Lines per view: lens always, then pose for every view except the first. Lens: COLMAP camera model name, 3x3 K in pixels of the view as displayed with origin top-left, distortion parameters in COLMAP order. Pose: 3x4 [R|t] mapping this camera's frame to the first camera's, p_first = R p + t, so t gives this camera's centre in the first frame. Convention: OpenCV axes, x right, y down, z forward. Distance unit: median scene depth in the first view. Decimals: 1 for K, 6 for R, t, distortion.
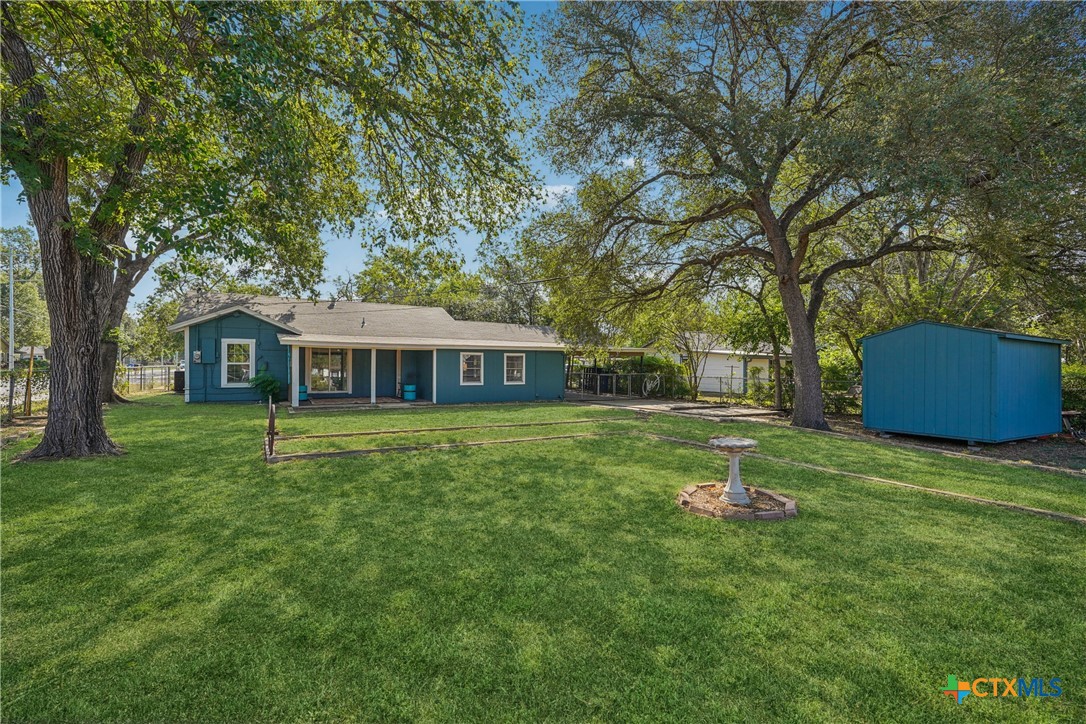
lens RADIAL K [[490.0, 0, 542.0], [0, 490.0, 358.2], [0, 0, 1]] dist [-0.009339, 0.003014]
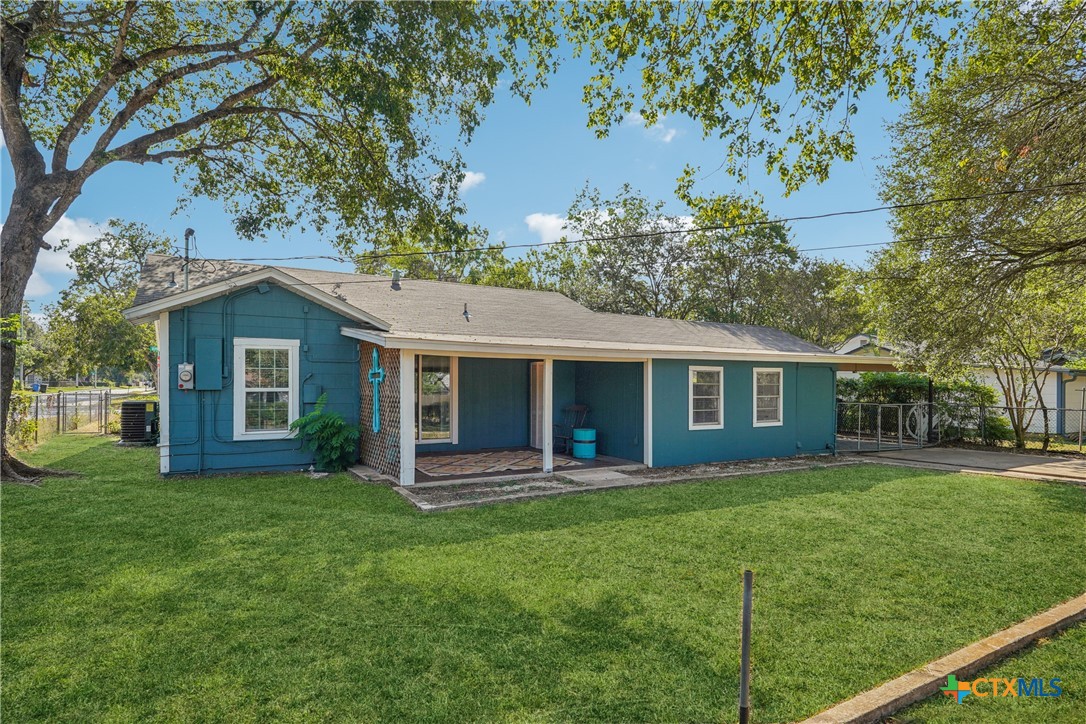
lens RADIAL K [[593.9, 0, 540.3], [0, 593.9, 373.8], [0, 0, 1]] dist [-0.003806, 0.000409]
pose [[0.999981, -0.002291, 0.005678, -0.346254], [0.002302, 0.999995, -0.001934, -0.003155], [-0.005674, 0.001947, 0.999982, 0.401324]]
